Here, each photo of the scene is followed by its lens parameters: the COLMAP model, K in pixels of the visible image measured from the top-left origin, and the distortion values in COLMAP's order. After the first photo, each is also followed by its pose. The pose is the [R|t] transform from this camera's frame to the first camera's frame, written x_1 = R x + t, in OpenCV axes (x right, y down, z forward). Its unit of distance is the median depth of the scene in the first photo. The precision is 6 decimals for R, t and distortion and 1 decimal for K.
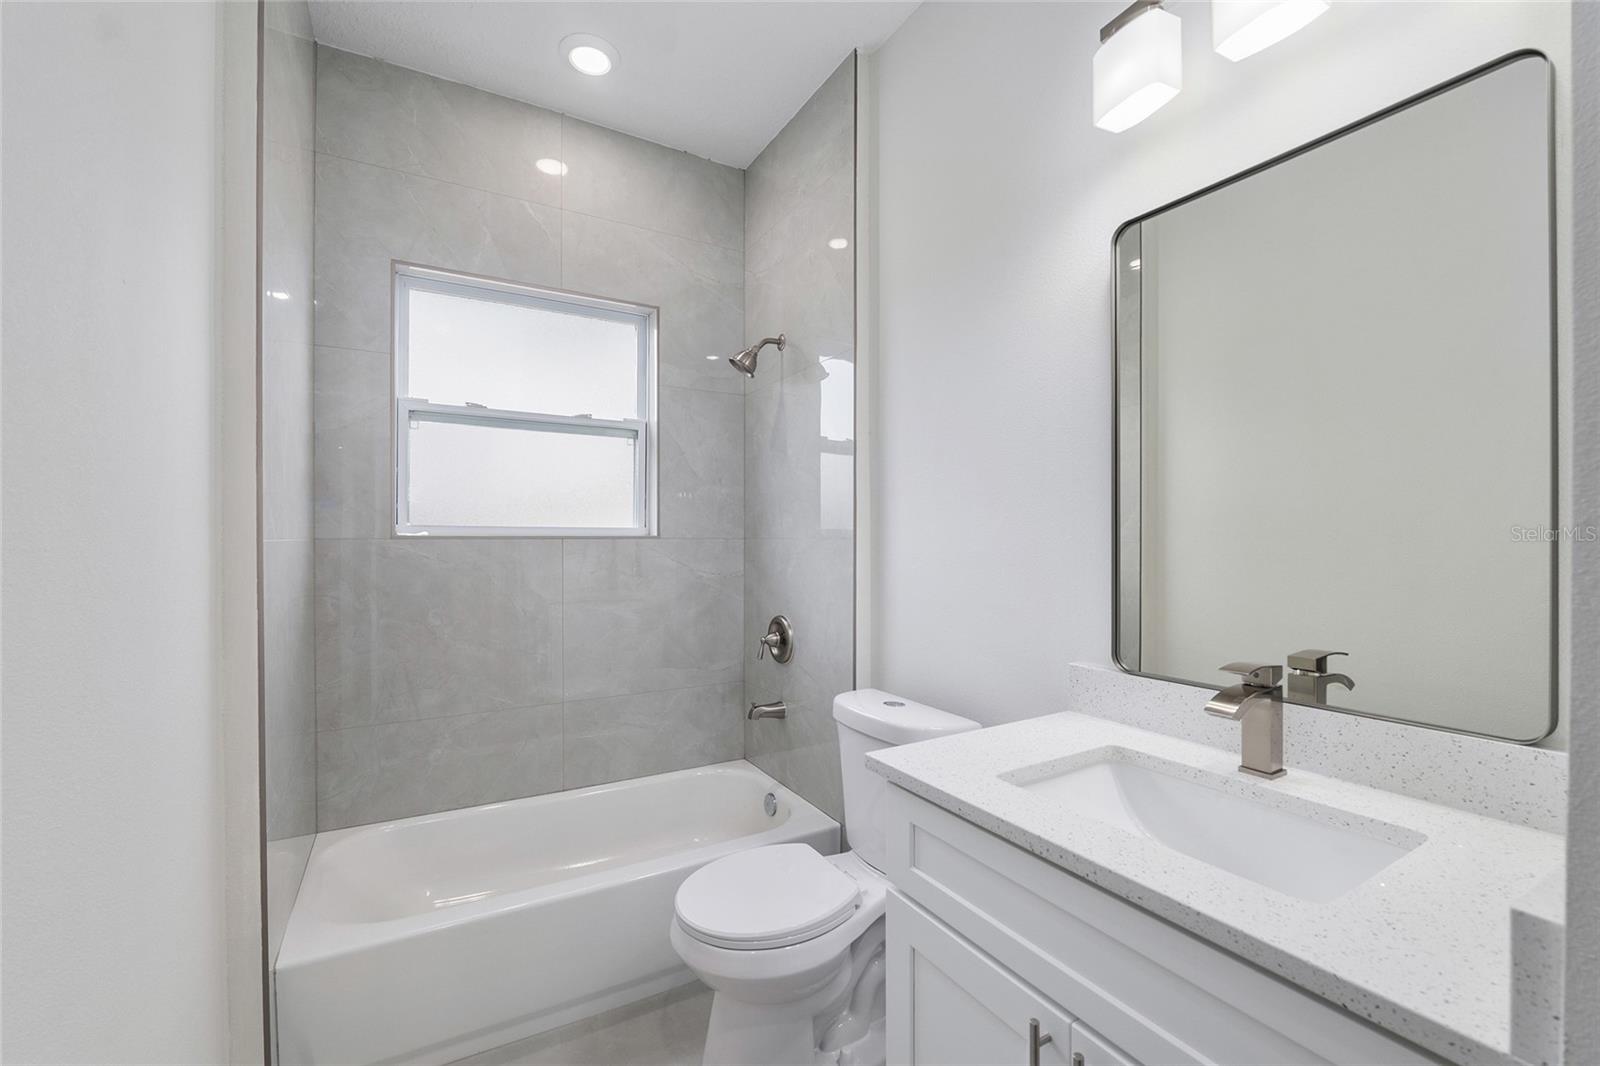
lens RADIAL K [[652.2, 0, 798.8], [0, 652.2, 544.5], [0, 0, 1]] dist [-0.018201, 0.000074]
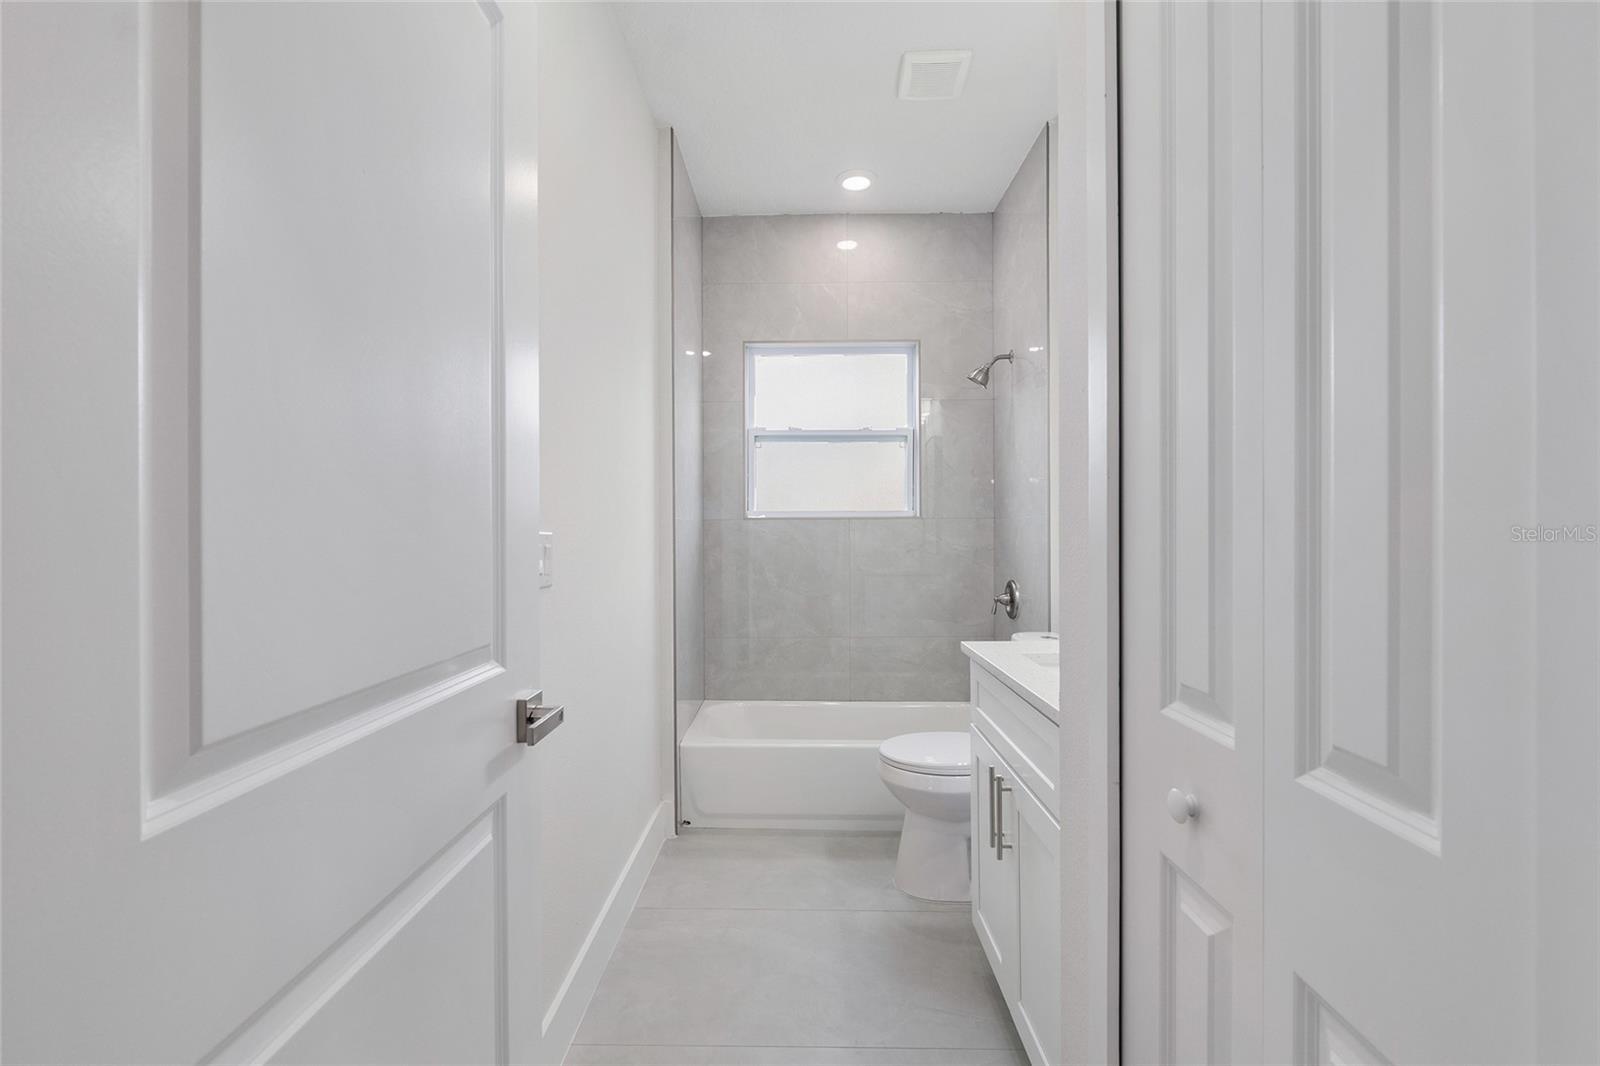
lens RADIAL K [[675.2, 0, 800.0], [0, 675.2, 533.0], [0, 0, 1]] dist [-0.007882, -0.000216]
pose [[0.863823, -0.001928, -0.503792, 0.288211], [0.000360, 0.999995, -0.003211, 0.026726], [0.503795, 0.002592, 0.863819, -0.317823]]
